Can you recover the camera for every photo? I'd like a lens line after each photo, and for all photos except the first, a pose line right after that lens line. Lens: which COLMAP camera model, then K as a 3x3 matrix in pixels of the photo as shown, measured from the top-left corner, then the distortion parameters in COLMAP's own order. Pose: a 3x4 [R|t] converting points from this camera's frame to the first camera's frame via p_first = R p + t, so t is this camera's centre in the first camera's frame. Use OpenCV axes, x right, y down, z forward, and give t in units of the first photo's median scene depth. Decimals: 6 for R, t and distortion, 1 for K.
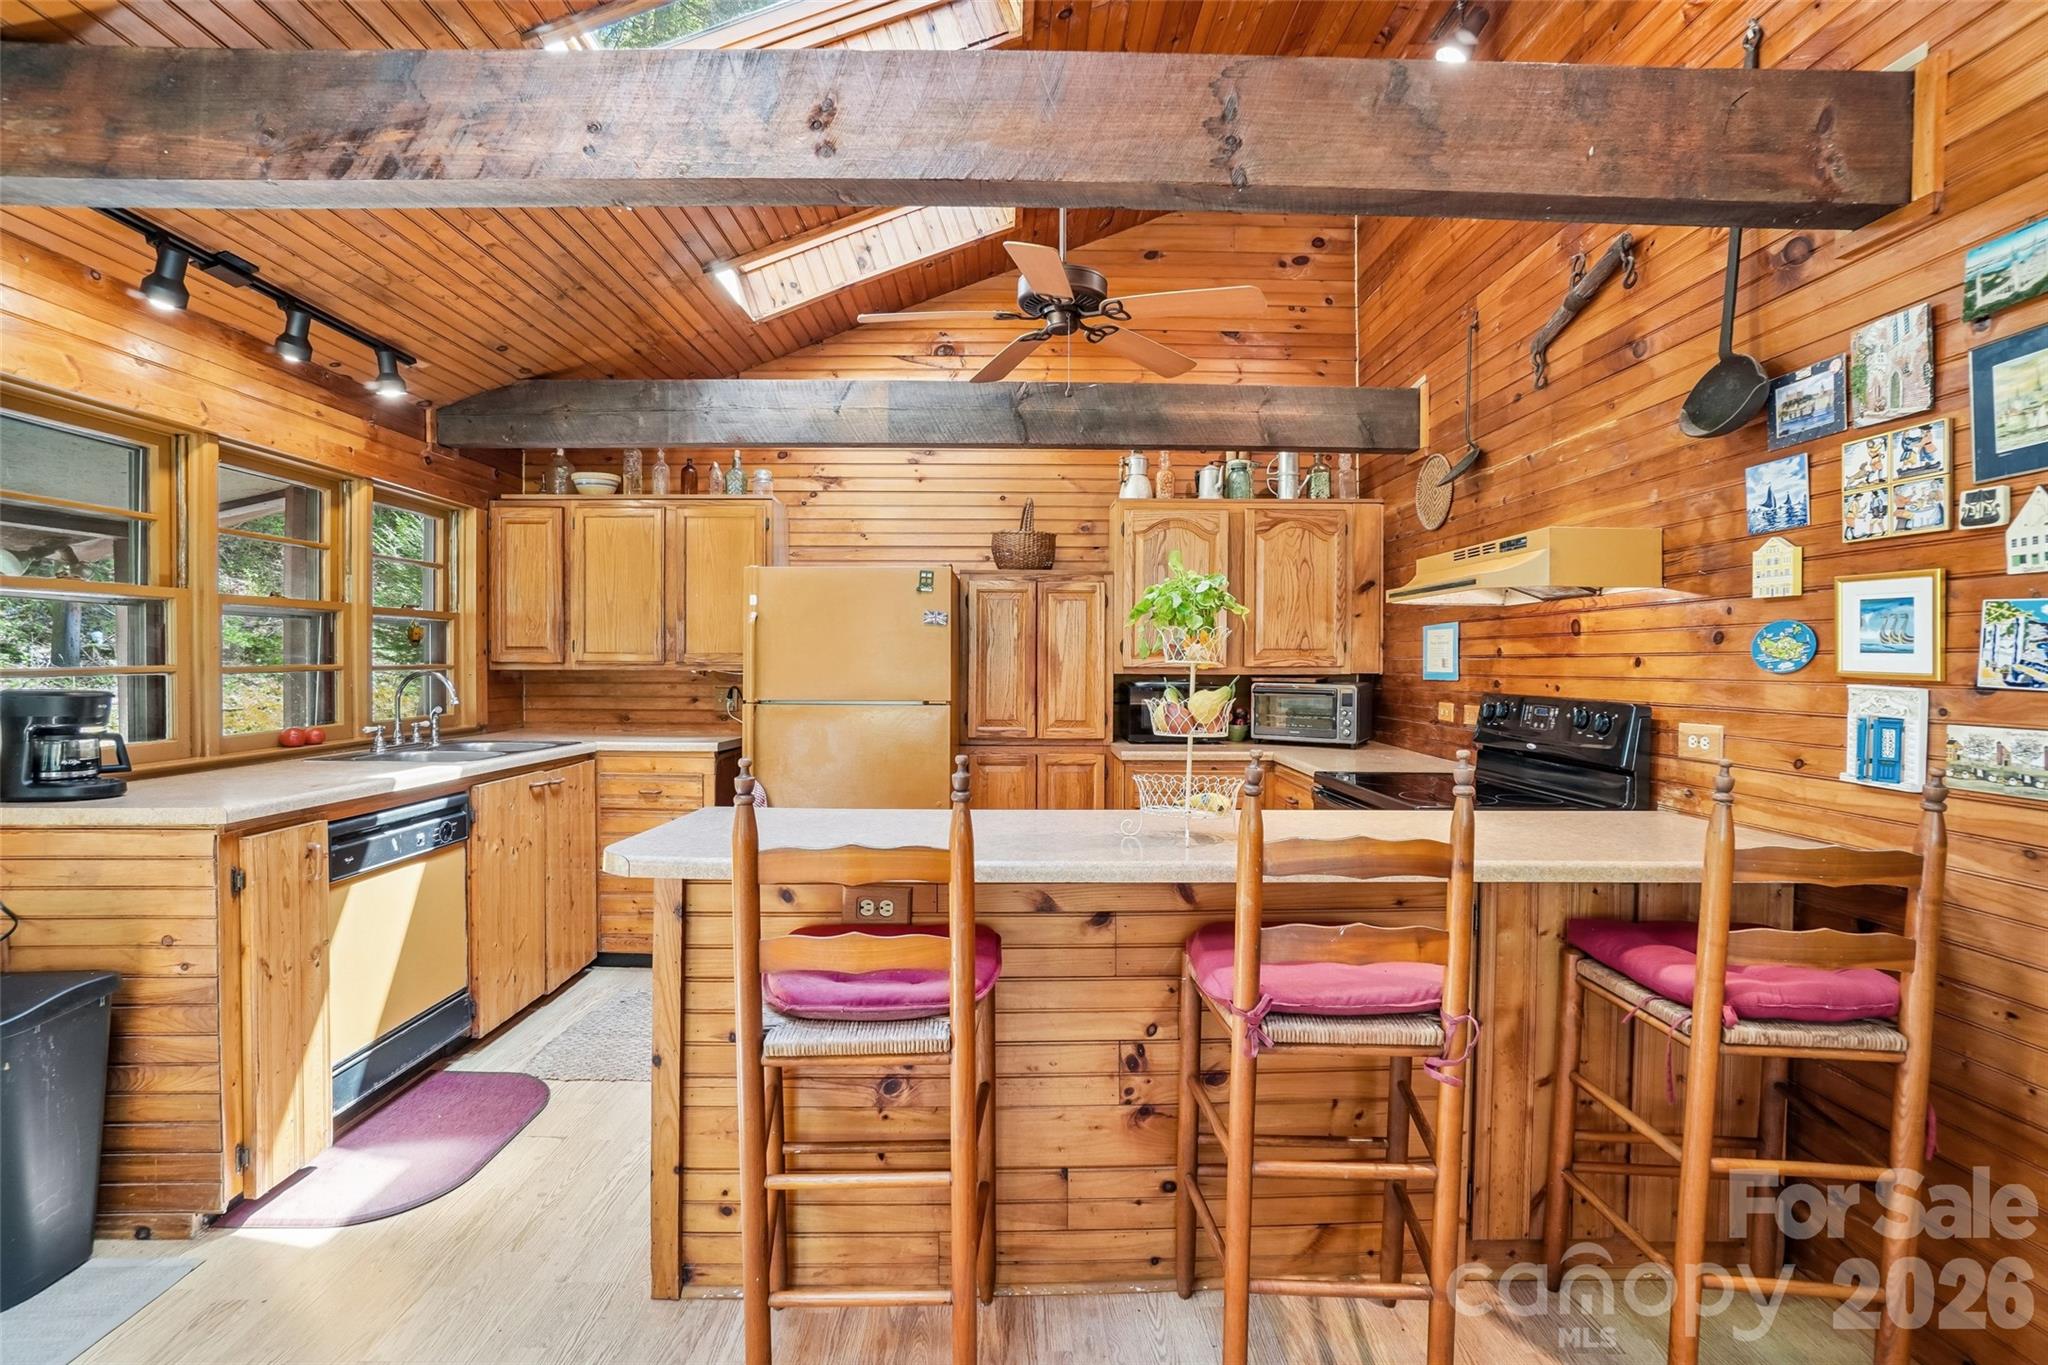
lens RADIAL K [[912.4, 0, 1018.2], [0, 912.4, 669.7], [0, 0, 1]] dist [-0.045796, 0.011595]
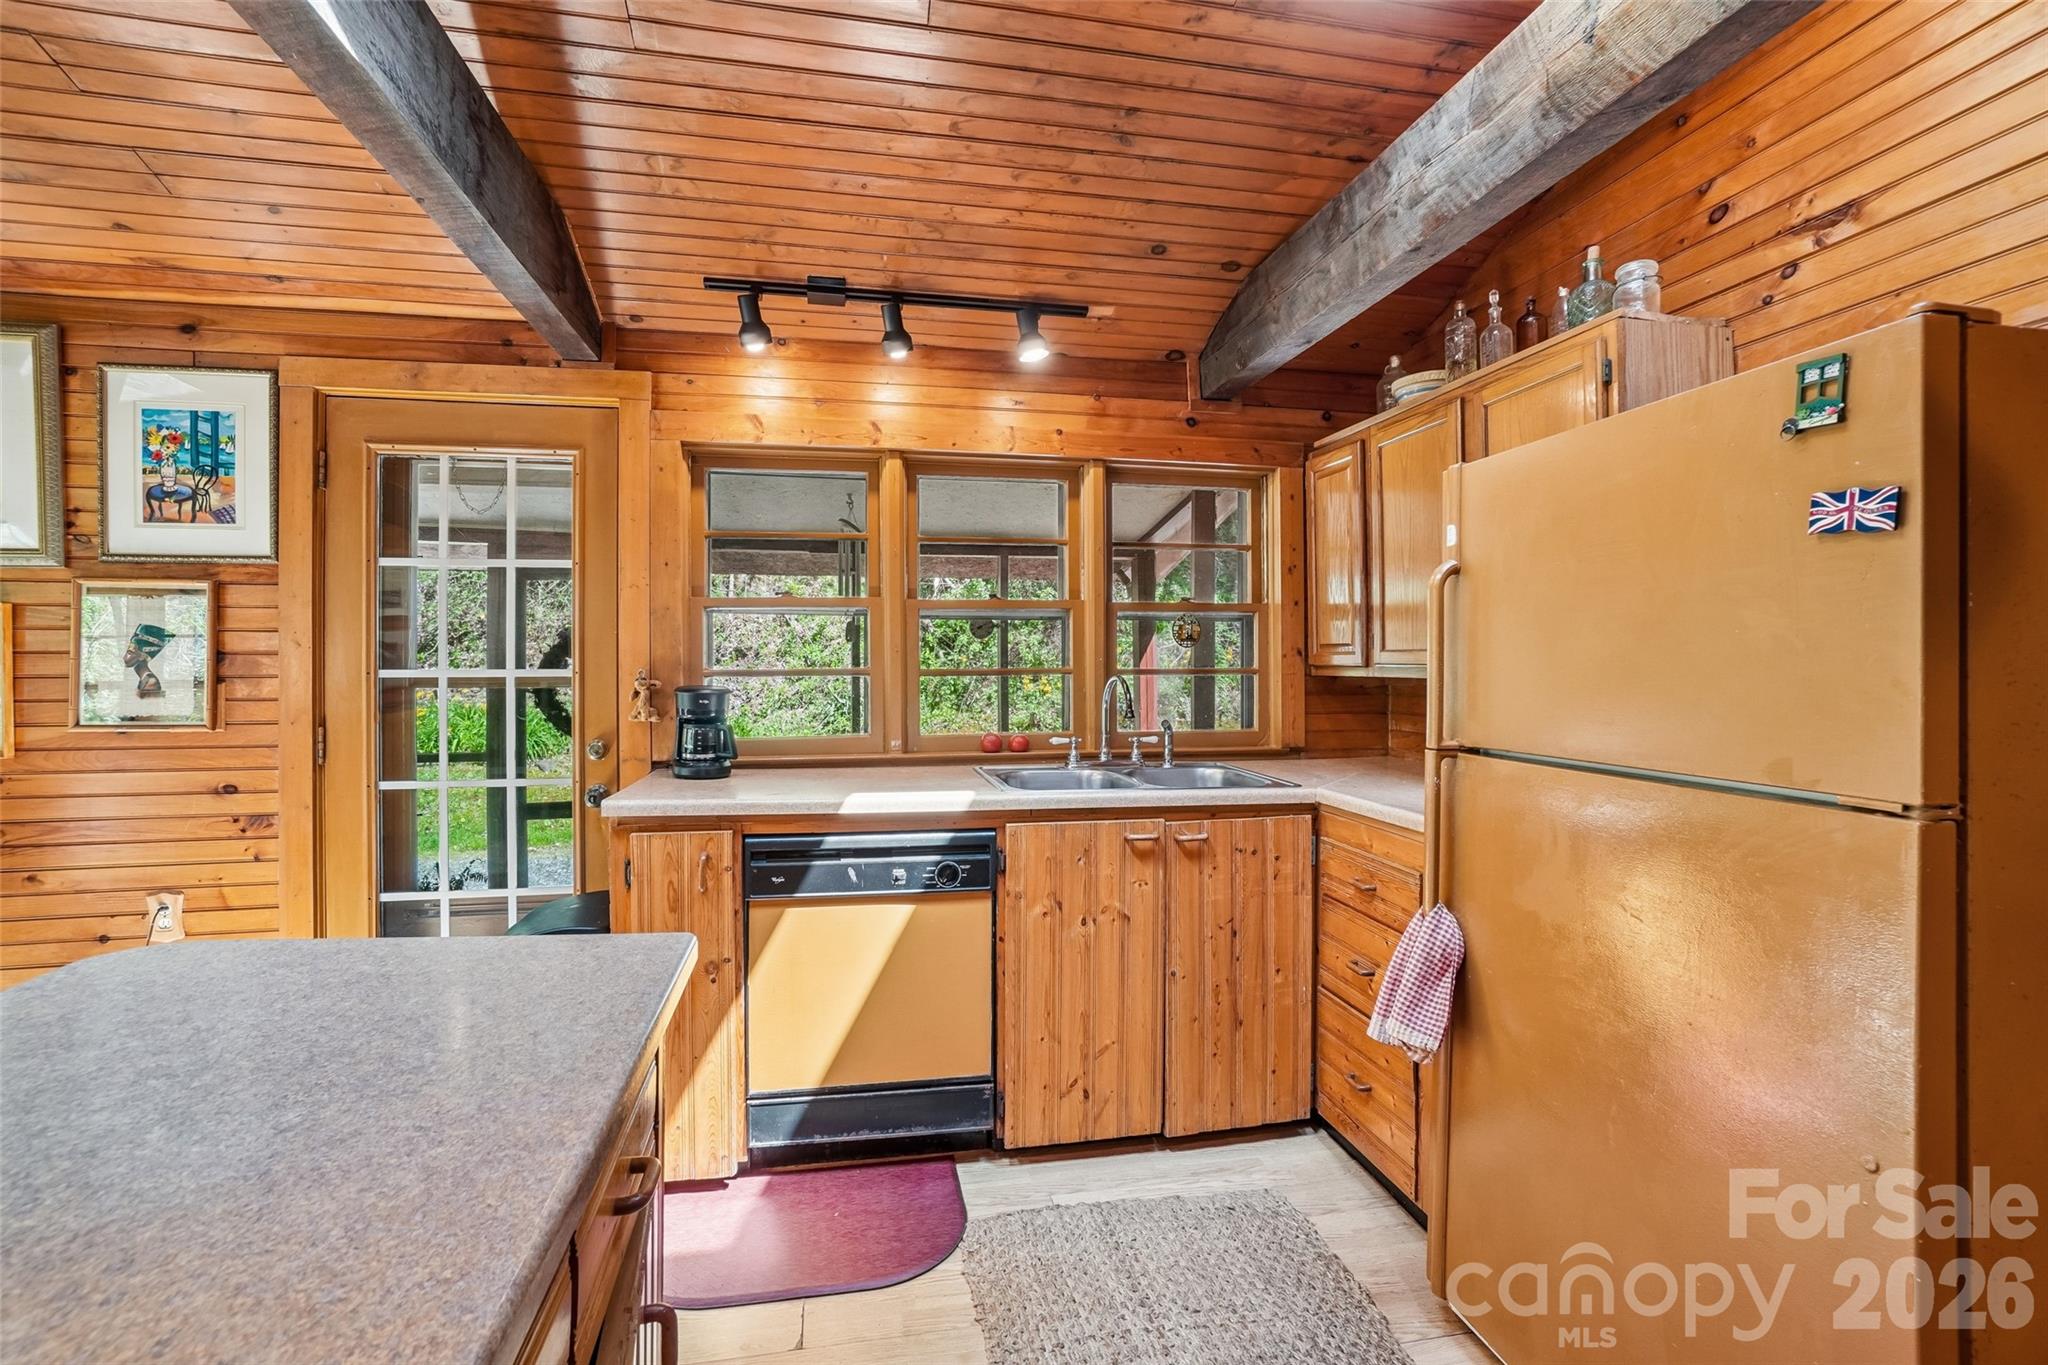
lens RADIAL K [[912.4, 0, 1015.8], [0, 912.4, 665.0], [0, 0, 1]] dist [-0.045796, 0.011595]
pose [[0.184700, -0.001961, -0.982793, 0.166968], [-0.008690, 0.999956, -0.003629, -0.005380], [0.982757, 0.009210, 0.184674, 0.834531]]
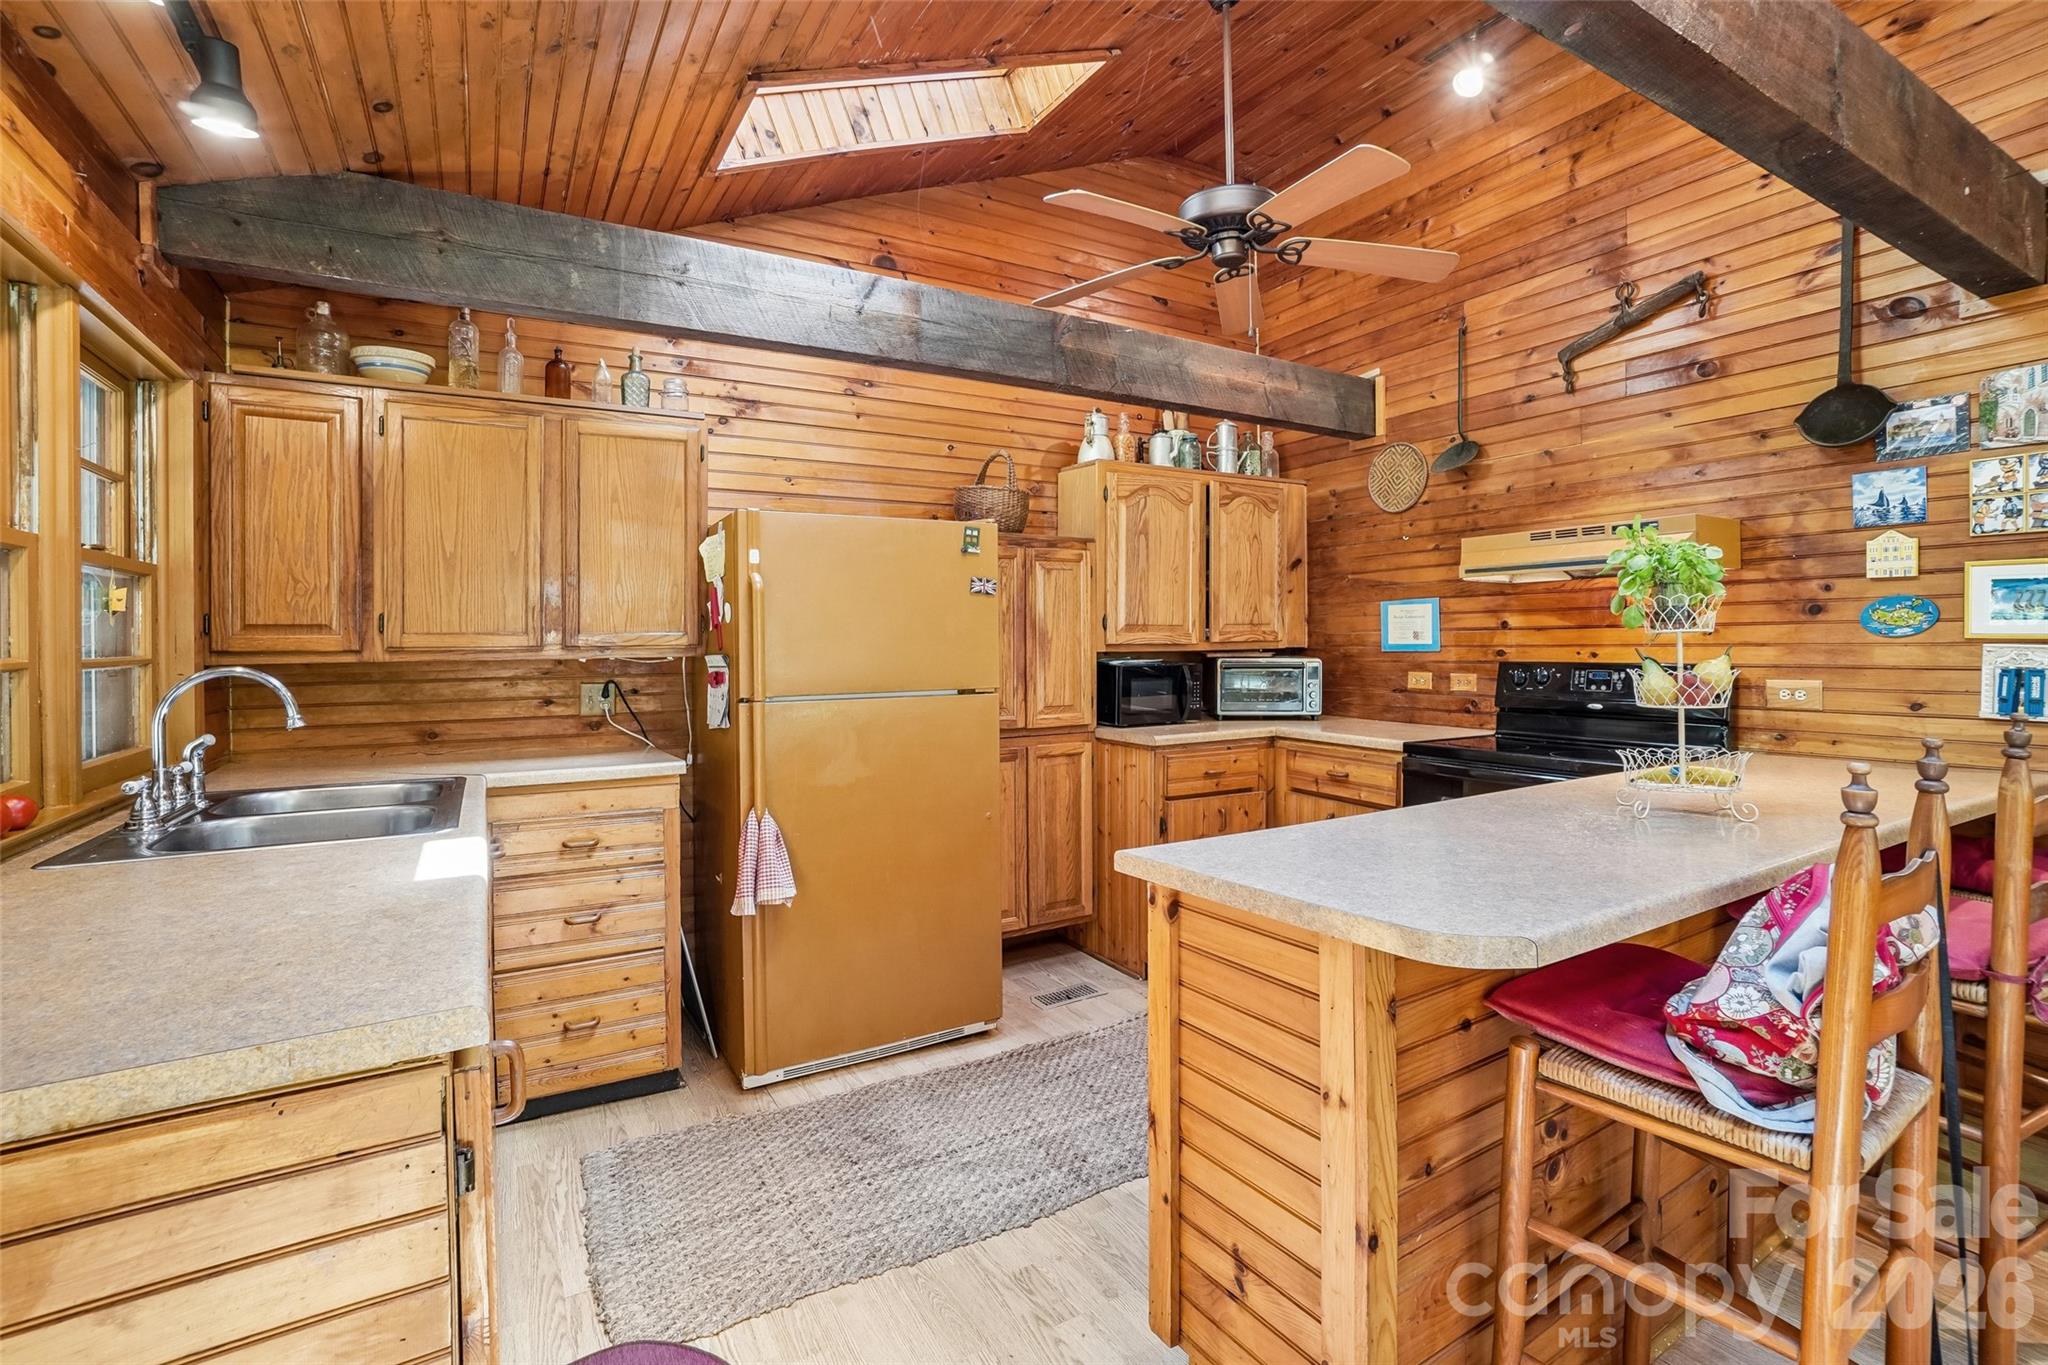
lens RADIAL K [[912.4, 0, 1013.3], [0, 912.4, 641.1], [0, 0, 1]] dist [-0.045796, 0.011595]
pose [[0.869471, -0.013391, 0.493803, -0.571224], [0.018018, 0.999827, -0.004611, -0.004603], [-0.493656, 0.012907, 0.869562, 0.344096]]
